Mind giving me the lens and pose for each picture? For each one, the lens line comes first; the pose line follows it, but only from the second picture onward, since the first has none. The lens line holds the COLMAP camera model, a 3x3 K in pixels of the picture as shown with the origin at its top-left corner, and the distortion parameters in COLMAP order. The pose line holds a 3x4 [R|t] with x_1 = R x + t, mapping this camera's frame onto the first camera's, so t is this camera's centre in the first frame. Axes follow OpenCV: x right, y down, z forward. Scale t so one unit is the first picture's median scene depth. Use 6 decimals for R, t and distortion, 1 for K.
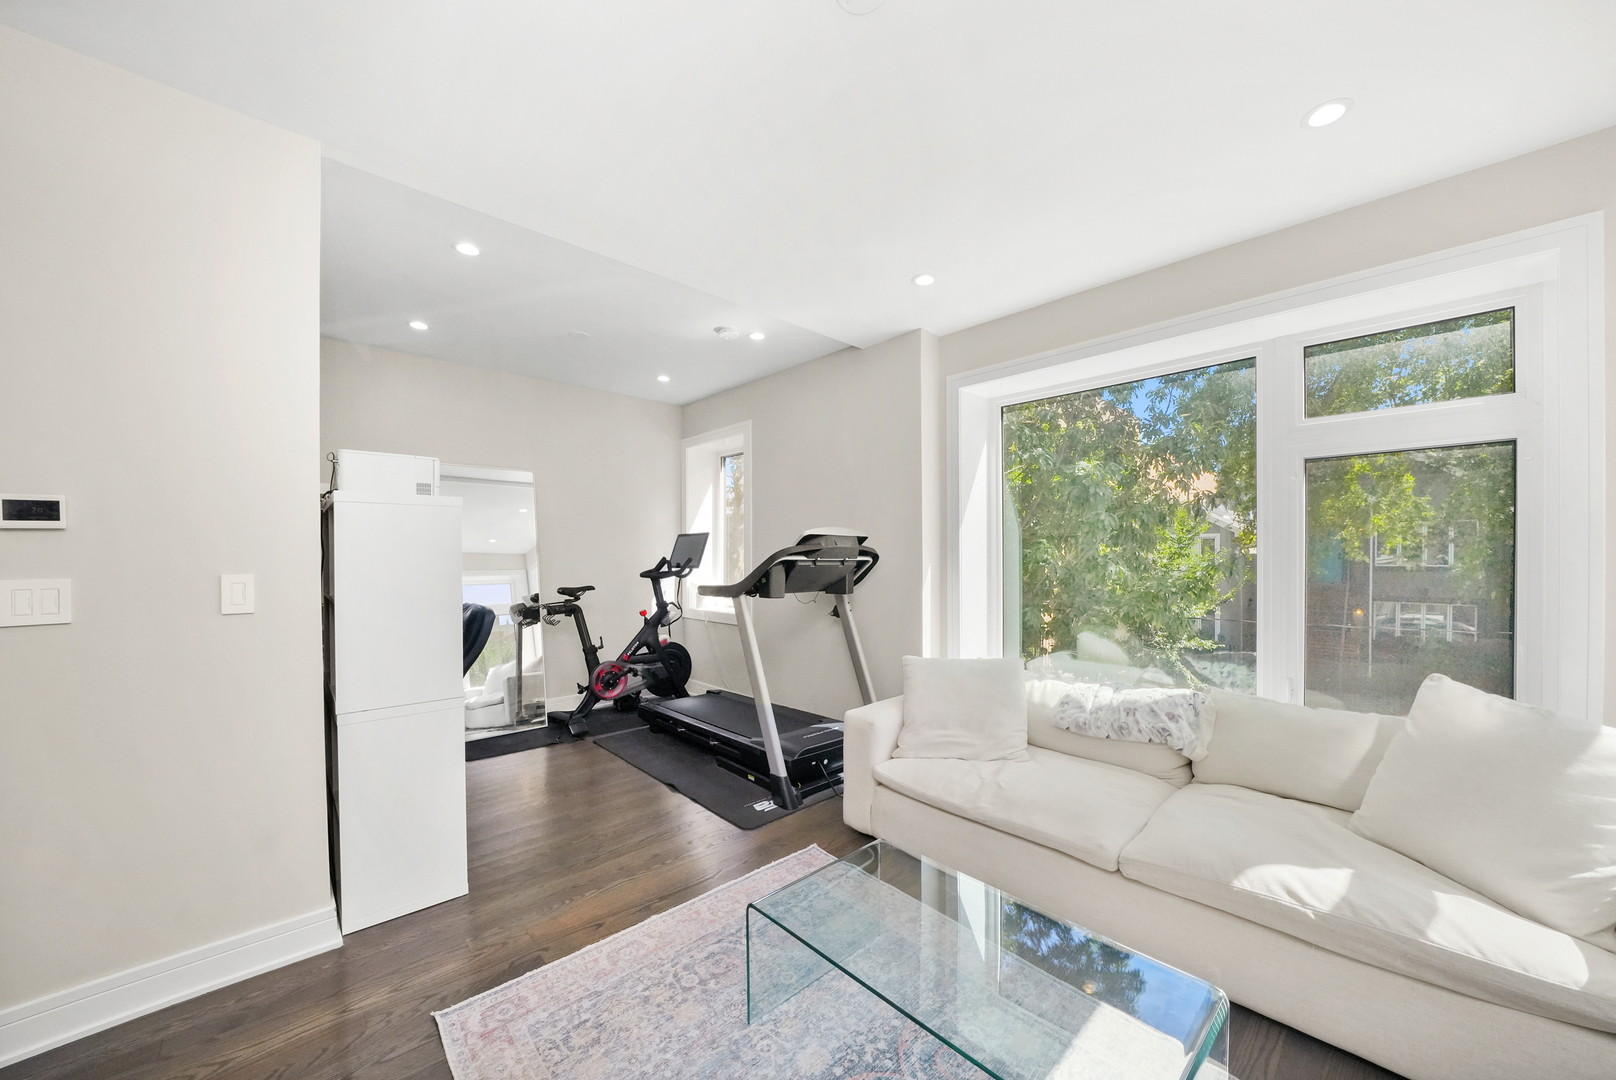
lens RADIAL K [[590.1, 0, 808.6], [0, 590.1, 553.9], [0, 0, 1]] dist [-0.018963, 0.000058]
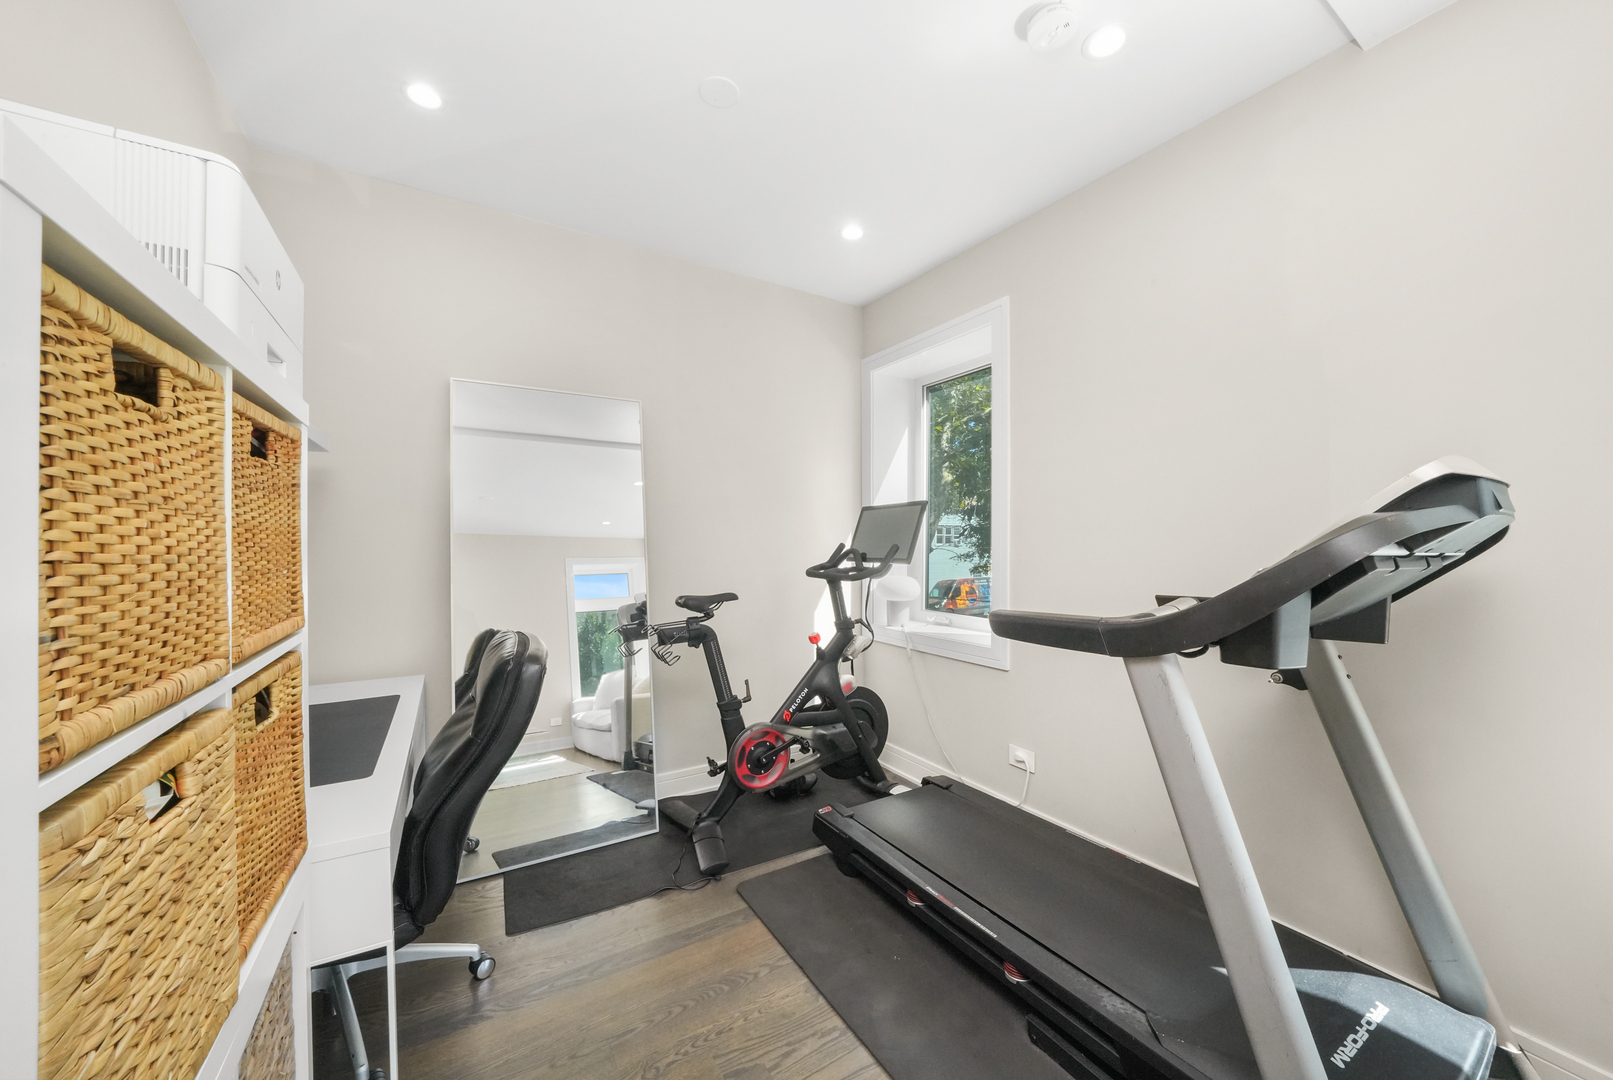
lens RADIAL K [[587.7, 0, 802.9], [0, 587.7, 543.3], [0, 0, 1]] dist [-0.024129, 0.003643]
pose [[0.980985, 0.005923, -0.193992, -0.193066], [-0.004824, 0.999970, 0.006135, 0.002223], [0.194023, -0.005082, 0.980984, 0.458677]]
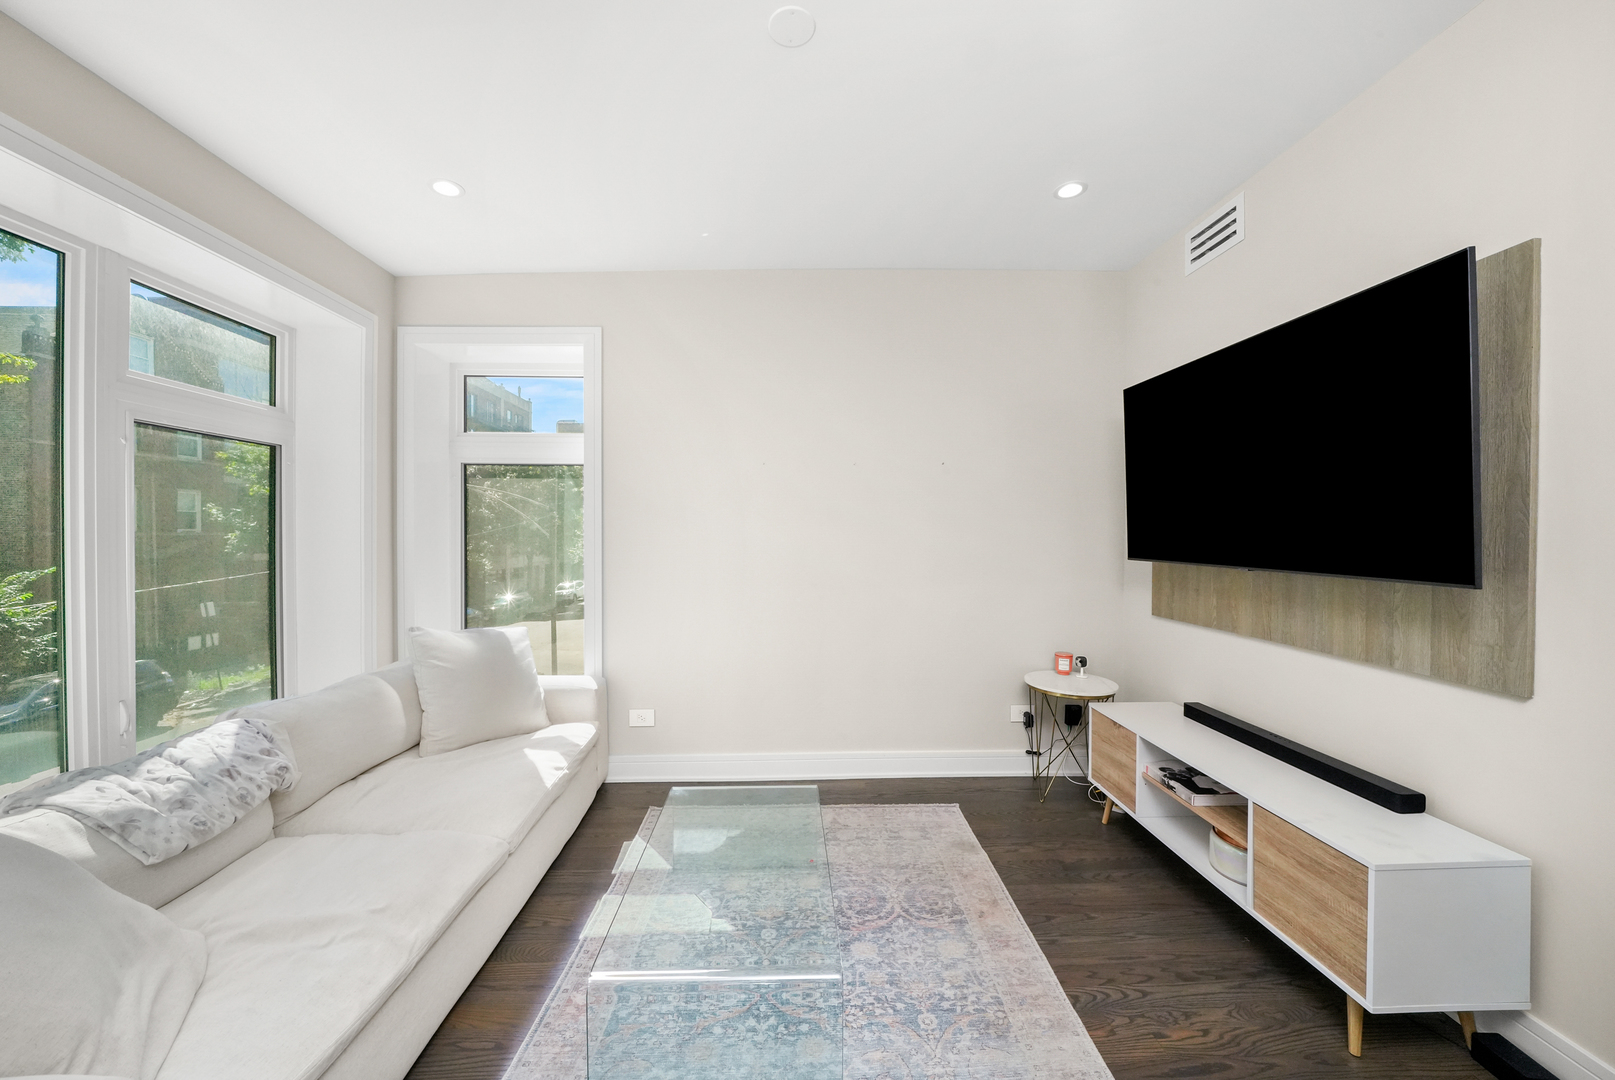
lens RADIAL K [[588.4, 0, 803.8], [0, 588.4, 543.4], [0, 0, 1]] dist [-0.024129, 0.003643]
pose [[-0.760114, -0.001263, 0.649789, -0.205868], [0.003451, 0.999976, 0.005980, 0.002938], [-0.649781, 0.006788, -0.760091, 0.586669]]
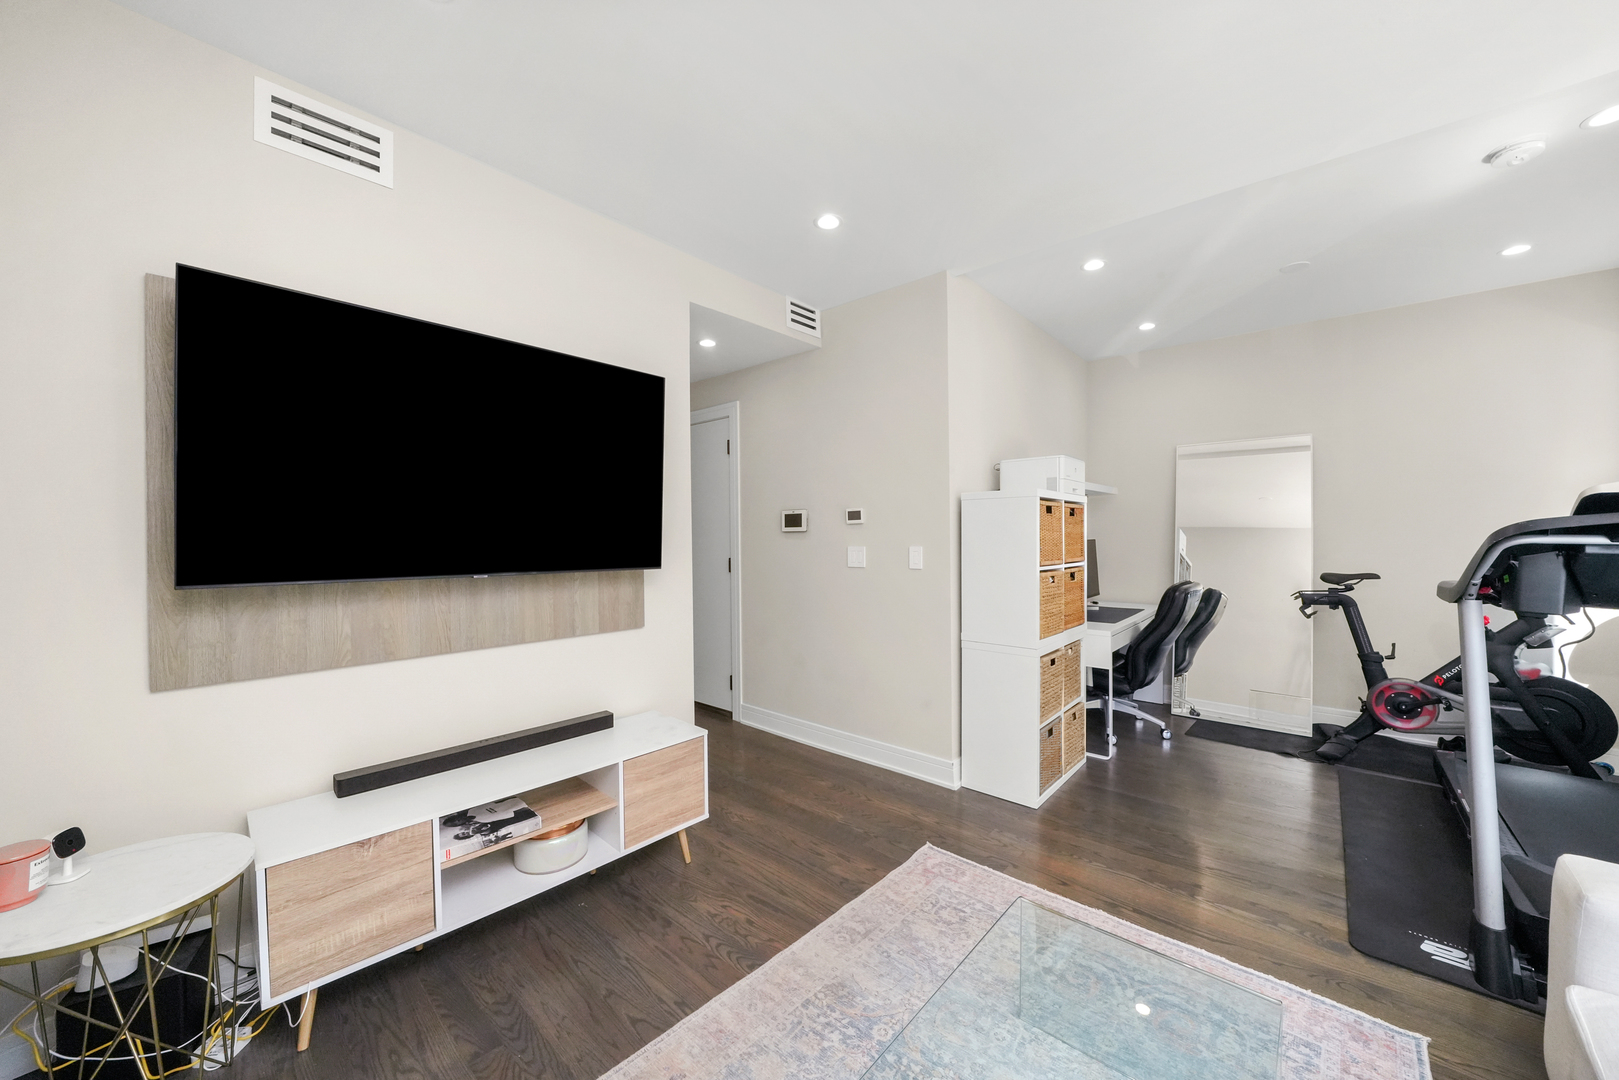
lens RADIAL K [[577.0, 0, 804.3], [0, 577.0, 540.7], [0, 0, 1]] dist [-0.023301, 0.000030]
pose [[0.093984, 0.011988, -0.995502, 0.288429], [0.007376, 0.999892, 0.012737, -0.003090], [0.995546, -0.008540, 0.093885, 0.201647]]
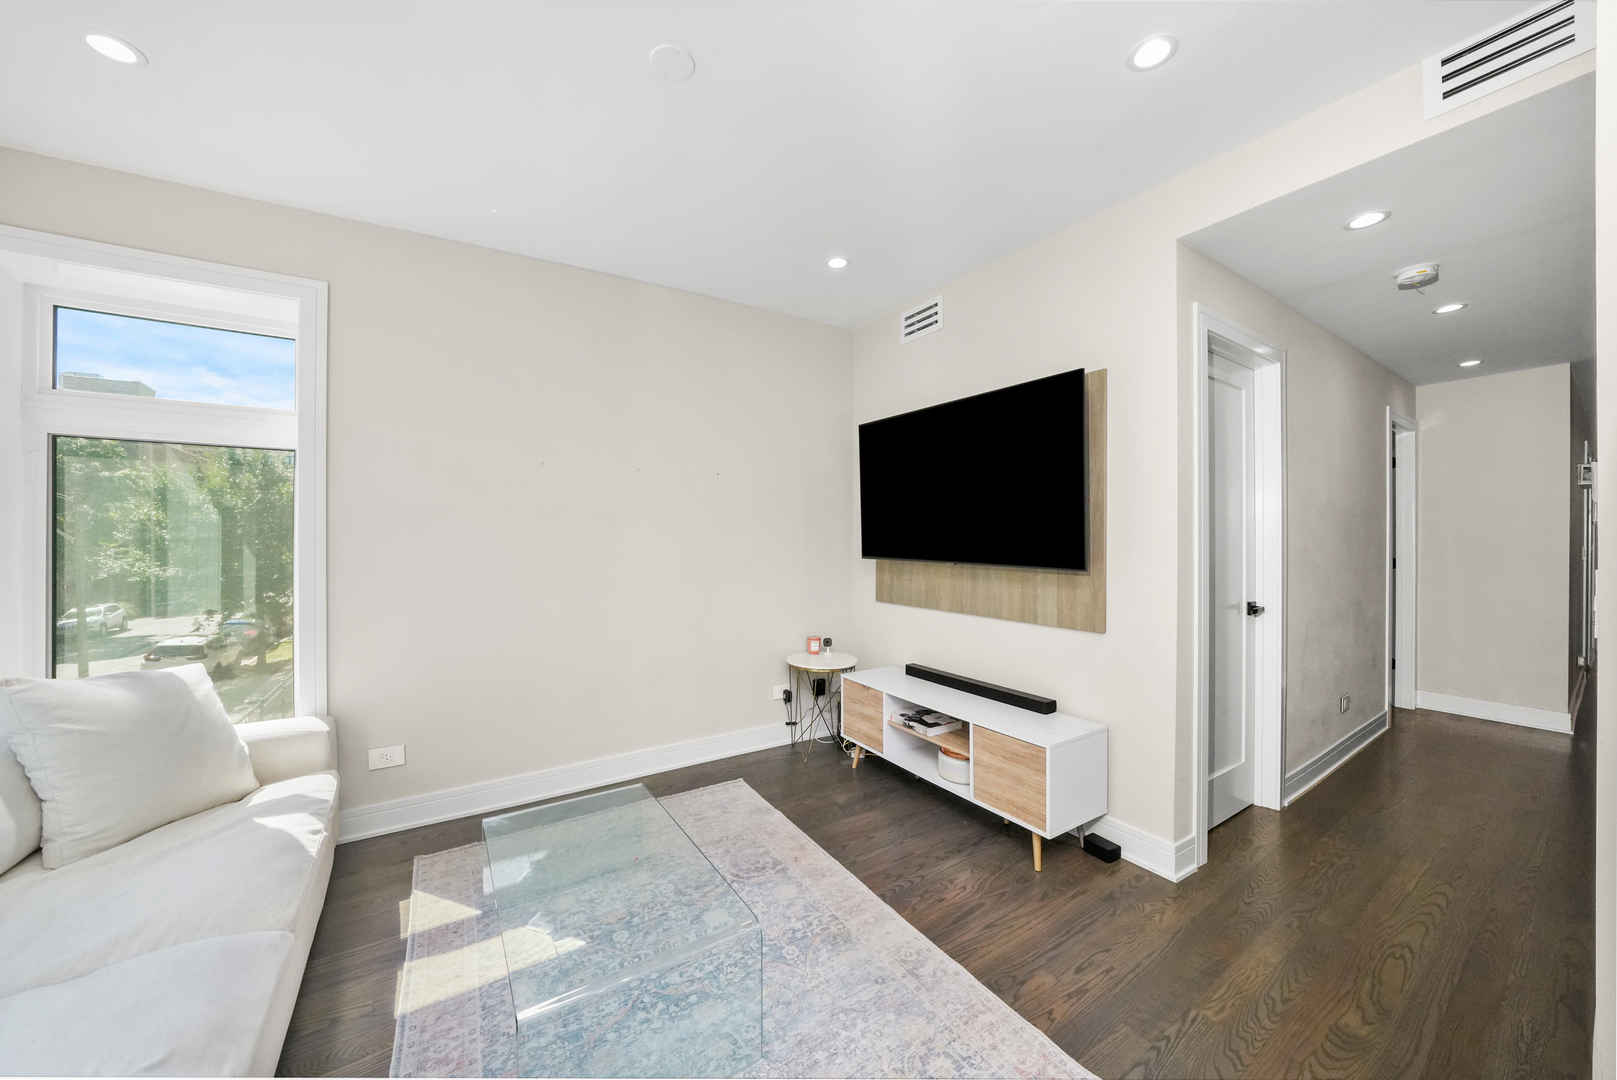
lens RADIAL K [[571.2, 0, 806.7], [0, 571.2, 541.4], [0, 0, 1]] dist [-0.016305, 0.000151]
pose [[-0.986434, 0.006626, 0.164023, -0.115852], [0.006768, 0.999977, 0.000307, 0.001319], [-0.164017, 0.001413, -0.986457, 0.669350]]
